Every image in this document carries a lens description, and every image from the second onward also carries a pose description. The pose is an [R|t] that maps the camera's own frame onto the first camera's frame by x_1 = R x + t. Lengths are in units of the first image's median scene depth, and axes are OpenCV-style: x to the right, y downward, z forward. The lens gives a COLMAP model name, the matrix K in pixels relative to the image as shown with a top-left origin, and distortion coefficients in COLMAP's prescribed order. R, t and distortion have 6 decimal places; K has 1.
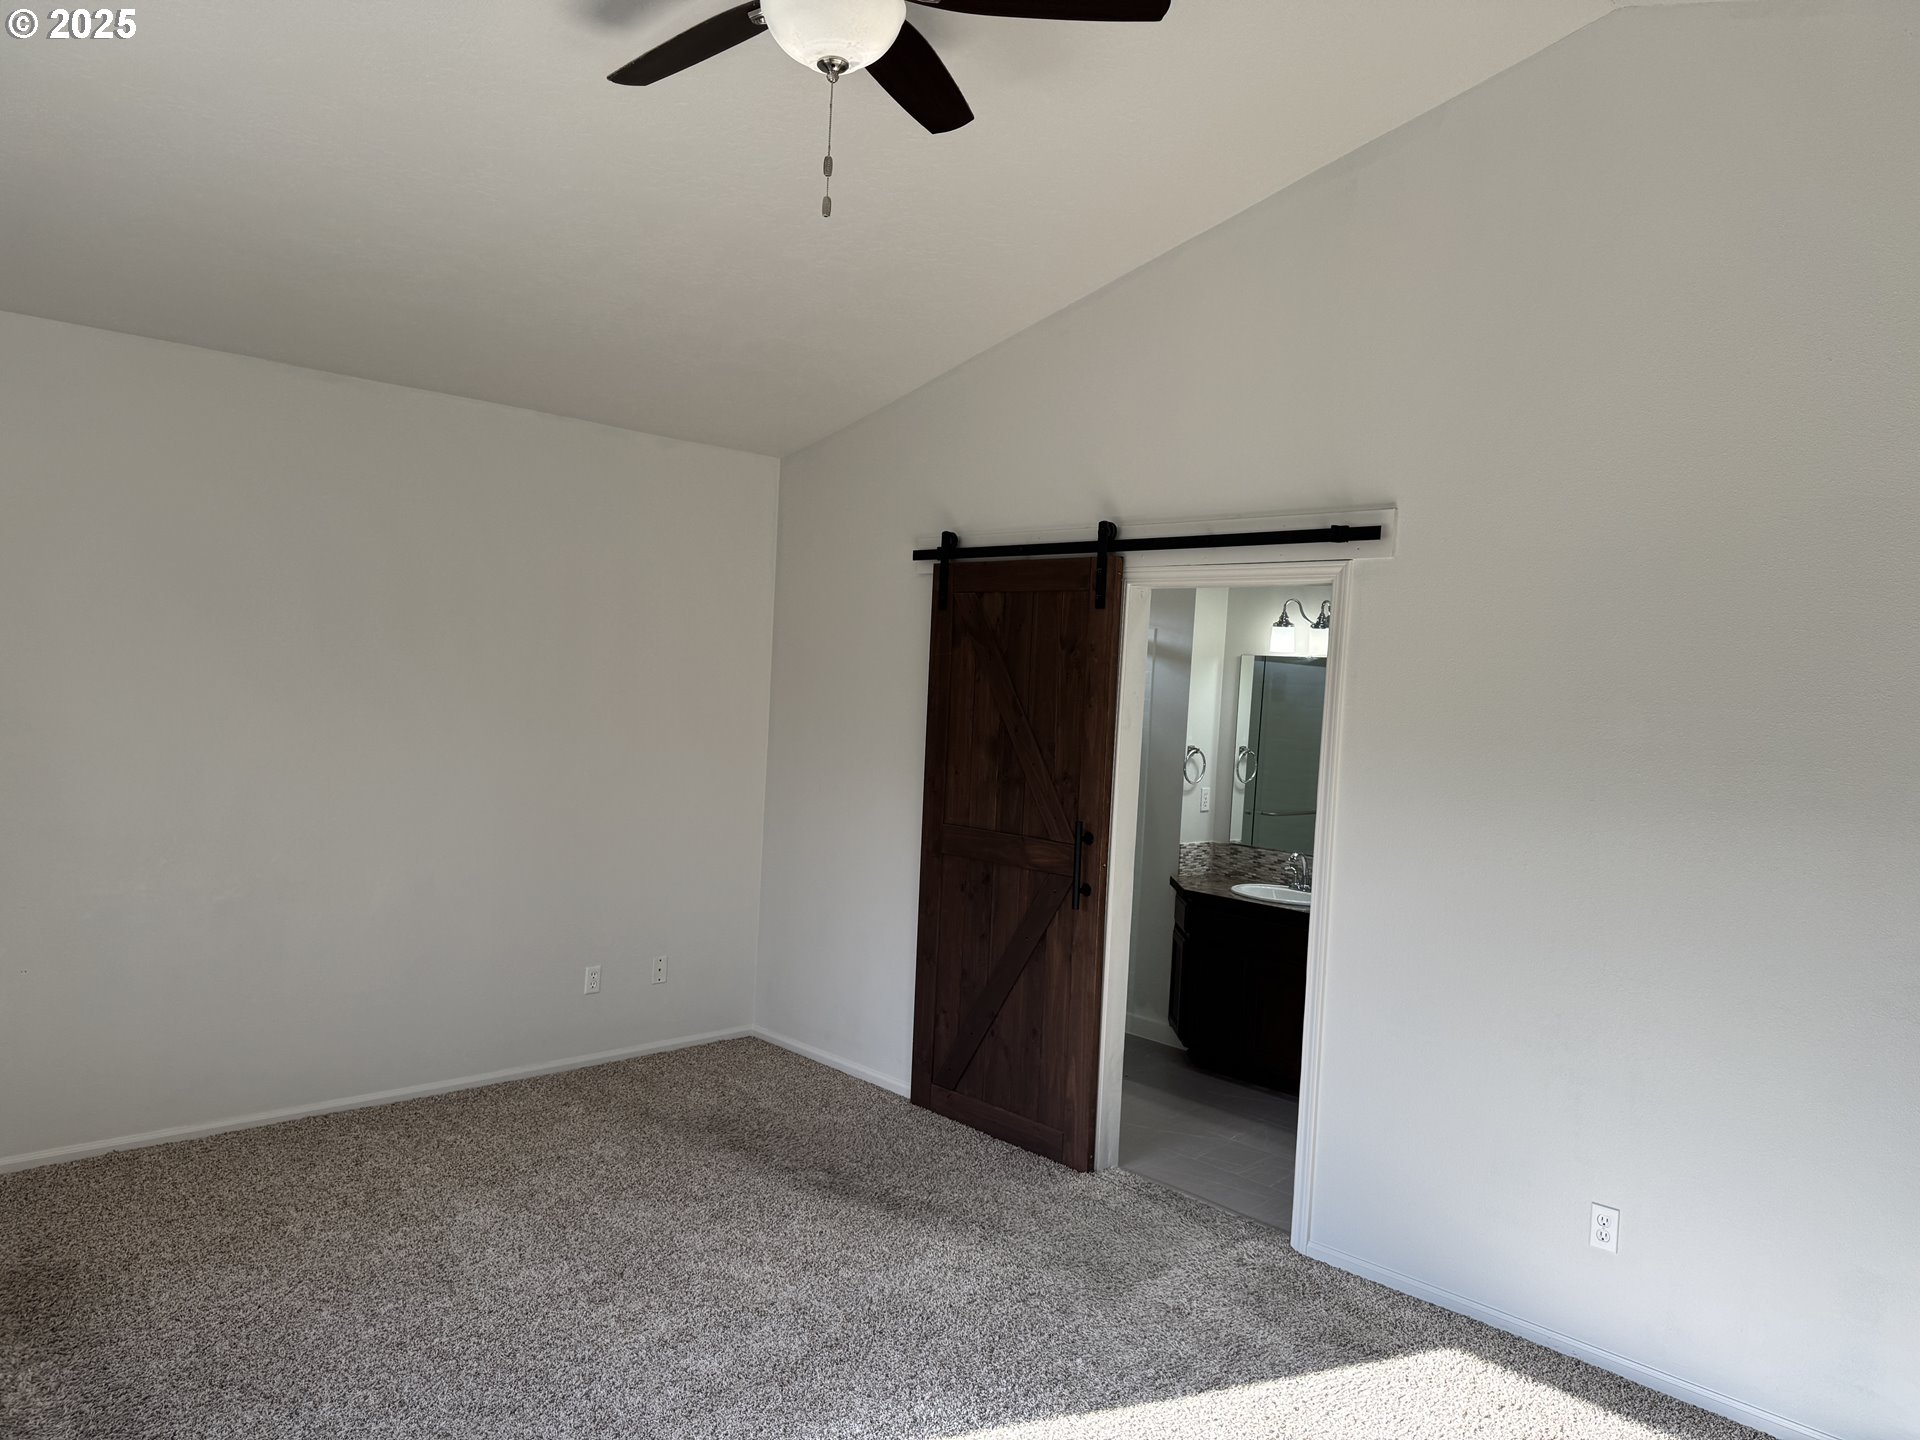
lens RADIAL K [[1361.2, 0, 959.9], [0, 1361.2, 731.7], [0, 0, 1]] dist [0.027917, -0.017205]
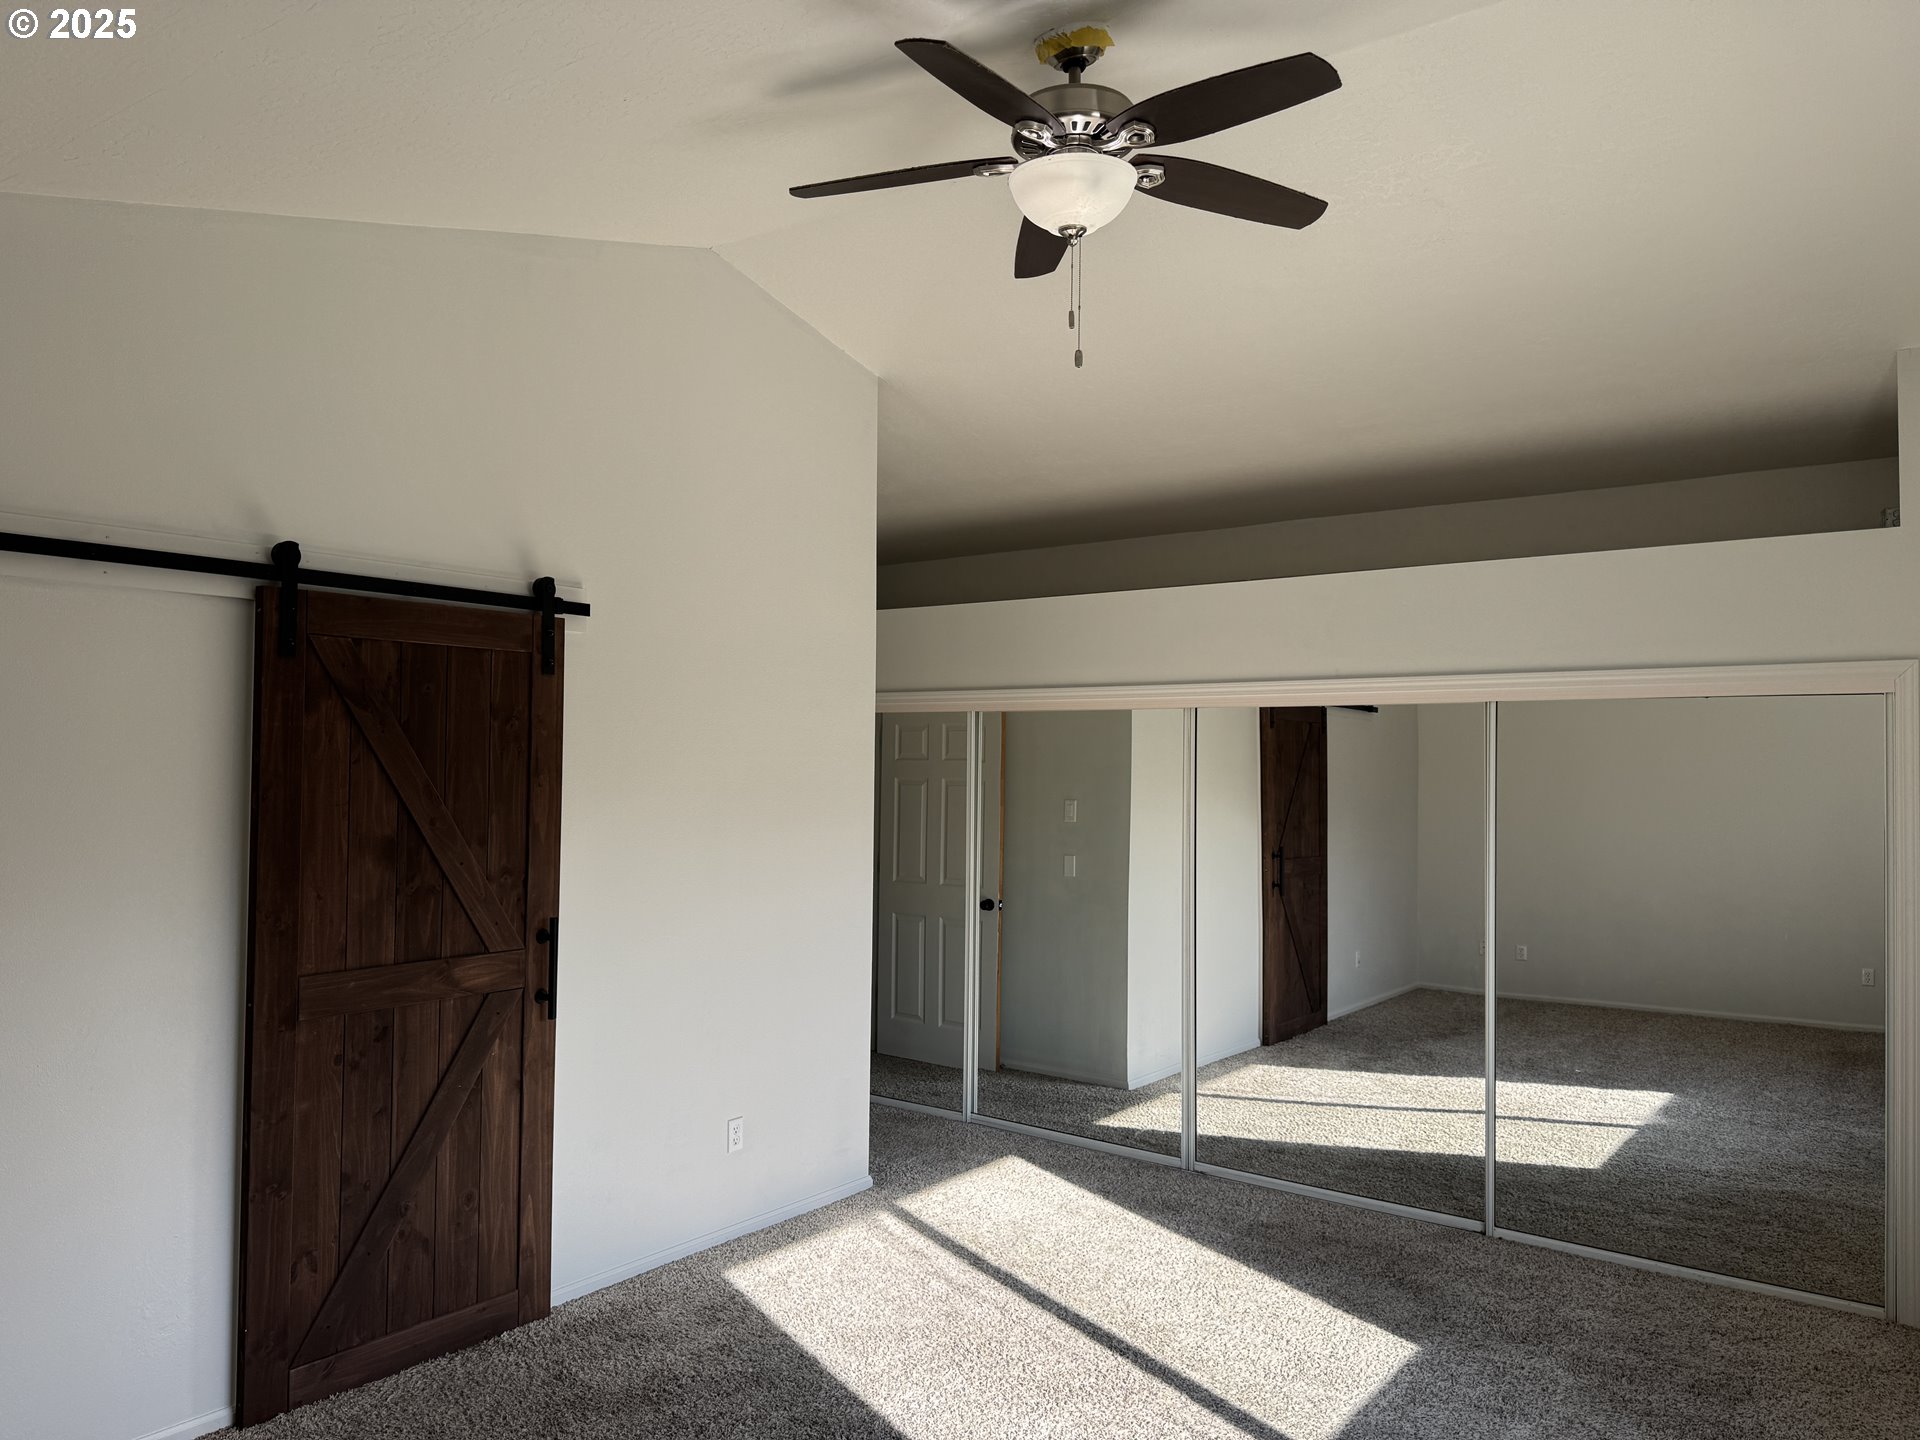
lens RADIAL K [[1361.2, 0, 959.4], [0, 1361.2, 713.7], [0, 0, 1]] dist [0.027917, -0.017205]
pose [[-0.155881, -0.028578, 0.987362, -0.753643], [0.005578, 0.999540, 0.029811, -0.083538], [-0.987760, 0.010154, -0.155650, 0.811706]]
